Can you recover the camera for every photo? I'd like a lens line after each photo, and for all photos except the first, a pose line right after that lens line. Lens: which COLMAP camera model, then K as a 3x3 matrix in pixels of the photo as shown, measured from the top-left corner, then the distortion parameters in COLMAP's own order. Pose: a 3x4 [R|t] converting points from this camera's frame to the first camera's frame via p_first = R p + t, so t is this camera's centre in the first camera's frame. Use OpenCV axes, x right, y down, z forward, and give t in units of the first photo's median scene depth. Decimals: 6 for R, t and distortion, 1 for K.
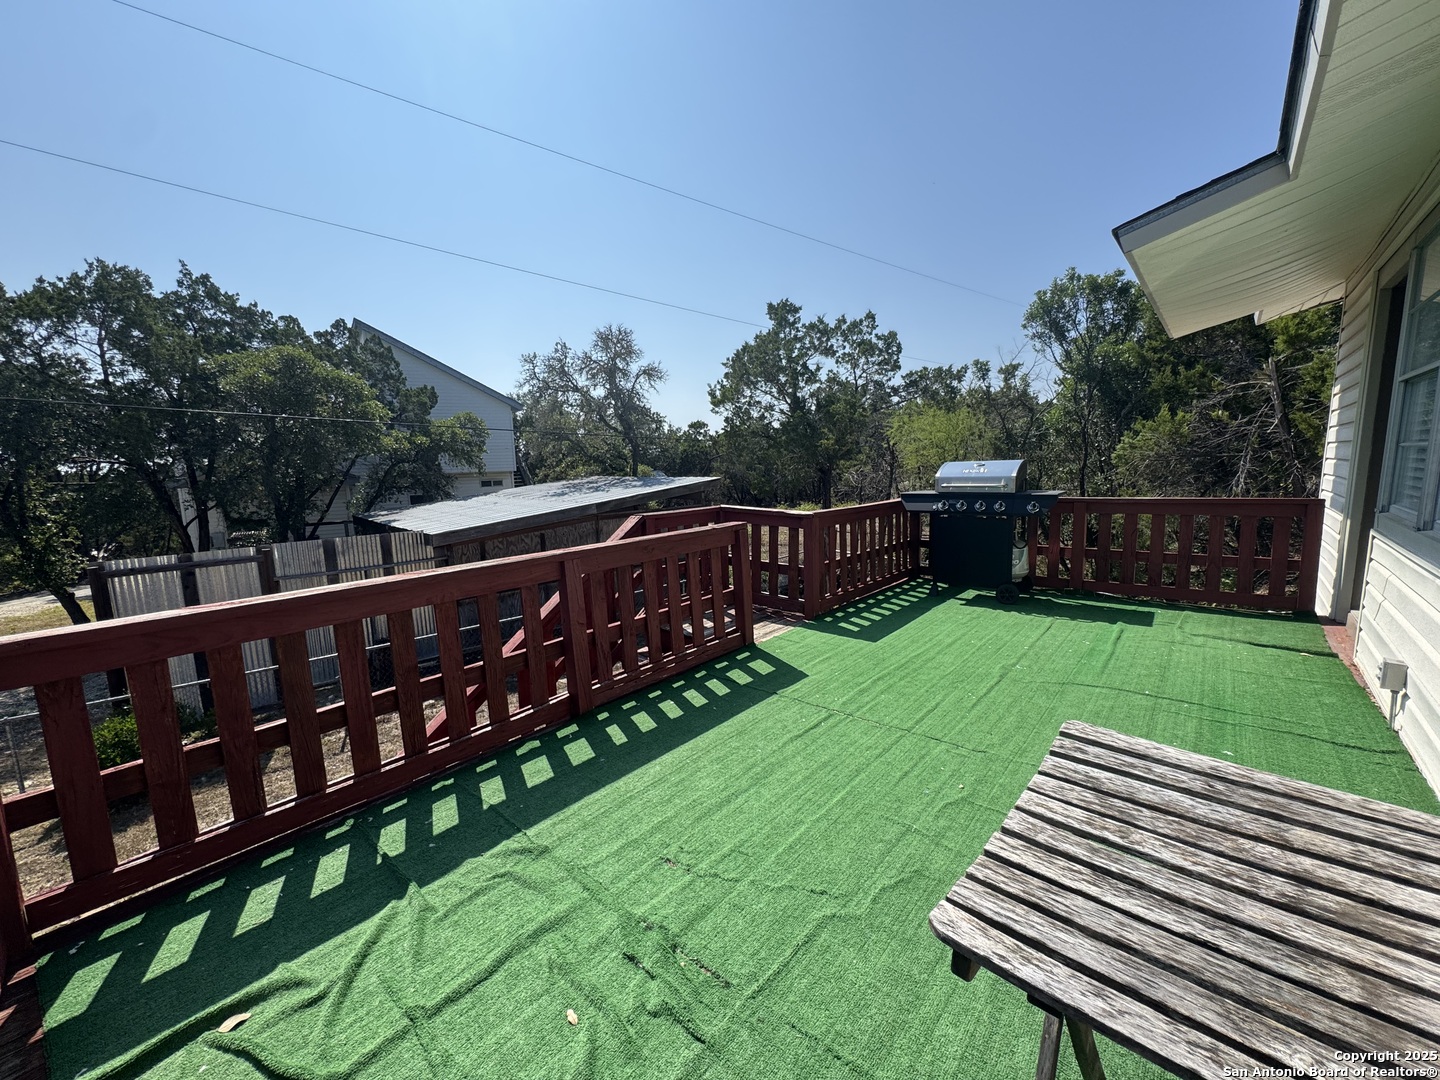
lens RADIAL K [[575.7, 0, 720.0], [0, 575.7, 540.0], [0, 0, 1]] dist [-0.000735, -0.000075]
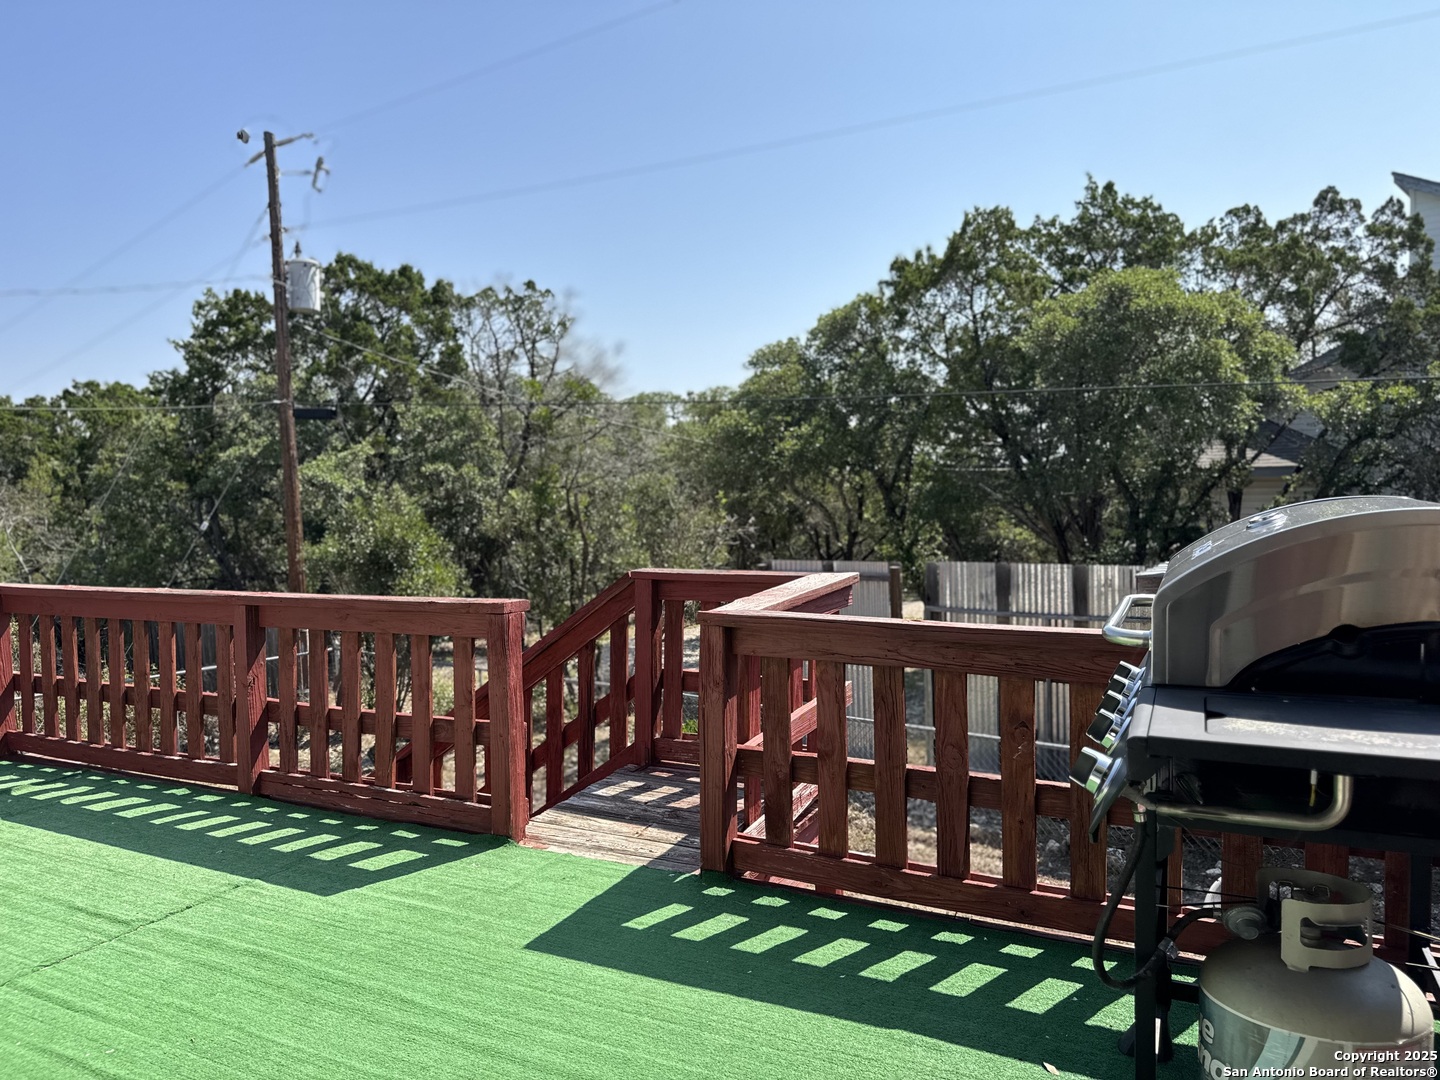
lens RADIAL K [[1023.9, 0, 720.0], [0, 1023.9, 540.0], [0, 0, 1]] dist [0.002845, -0.000406]
pose [[0.220849, 0.080890, -0.971948, 0.842797], [-0.099809, 0.993197, 0.059979, -0.138727], [0.970188, 0.083763, 0.227420, 0.832154]]
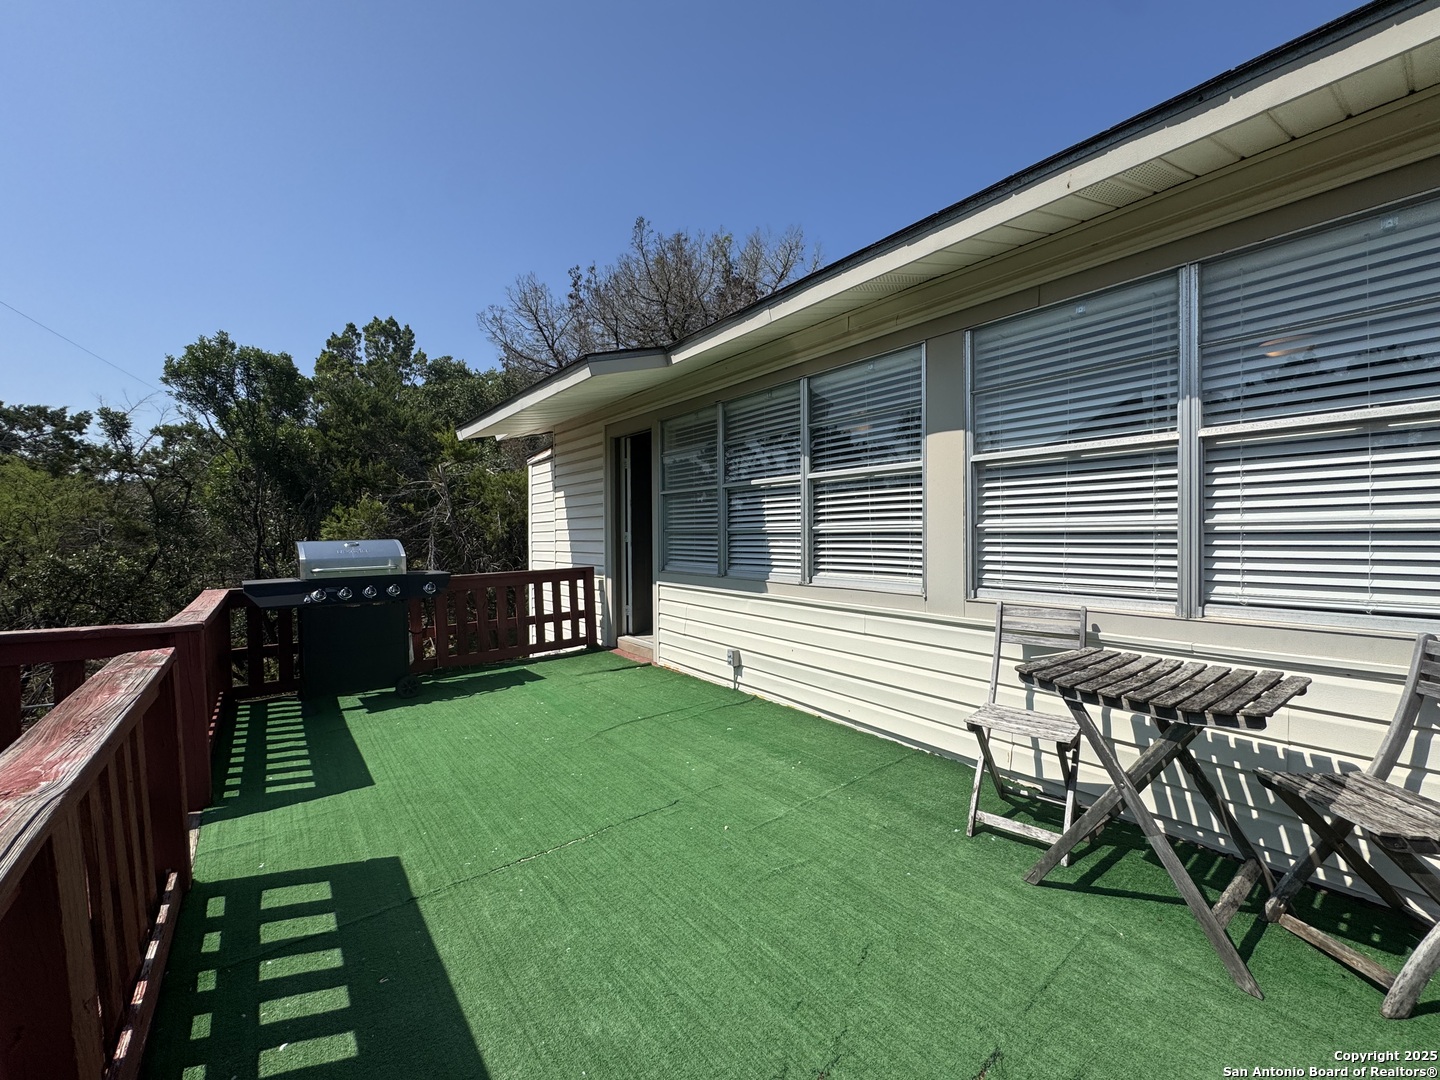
lens RADIAL K [[575.7, 0, 720.0], [0, 575.7, 540.0], [0, 0, 1]] dist [-0.000735, -0.000075]
pose [[0.189465, 0.011937, 0.981815, -0.315226], [0.138505, 0.989603, -0.038760, -0.032787], [-0.972070, 0.143330, 0.185842, 0.351681]]
